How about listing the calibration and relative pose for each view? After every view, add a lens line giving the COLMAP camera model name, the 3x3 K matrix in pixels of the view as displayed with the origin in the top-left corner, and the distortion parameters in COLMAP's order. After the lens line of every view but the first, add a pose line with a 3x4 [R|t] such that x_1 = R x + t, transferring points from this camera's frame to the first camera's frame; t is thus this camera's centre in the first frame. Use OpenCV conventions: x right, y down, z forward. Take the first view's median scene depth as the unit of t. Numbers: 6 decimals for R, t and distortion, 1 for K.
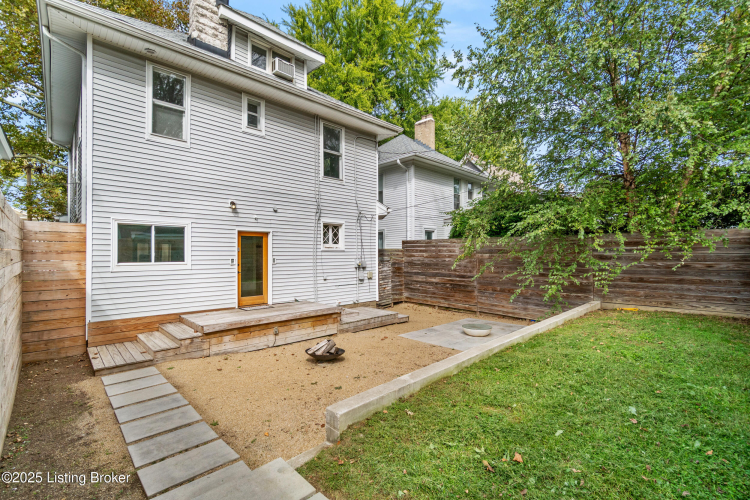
lens RADIAL K [[334.5, 0, 373.6], [0, 334.5, 253.4], [0, 0, 1]] dist [0.003204, -0.000287]
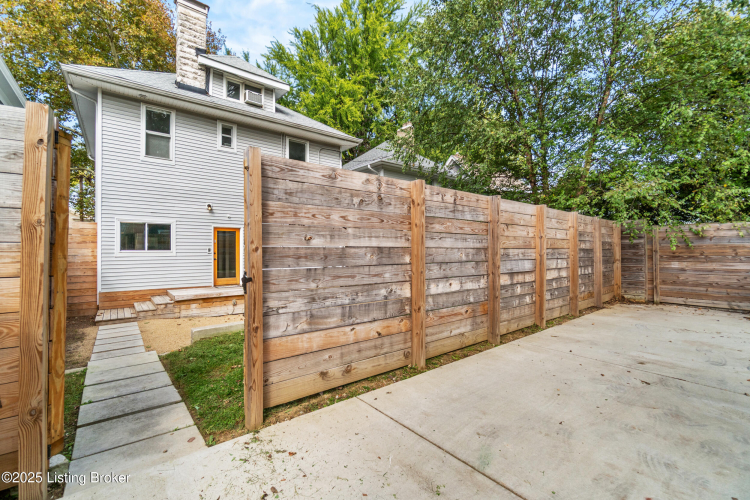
lens RADIAL K [[324.3, 0, 375.0], [0, 324.3, 250.0], [0, 0, 1]] dist [-0.002105, 0.000184]
pose [[0.996135, -0.001335, -0.087826, 0.357217], [0.001513, 0.999997, 0.001953, 0.022277], [0.087823, -0.002079, 0.996134, -0.213834]]
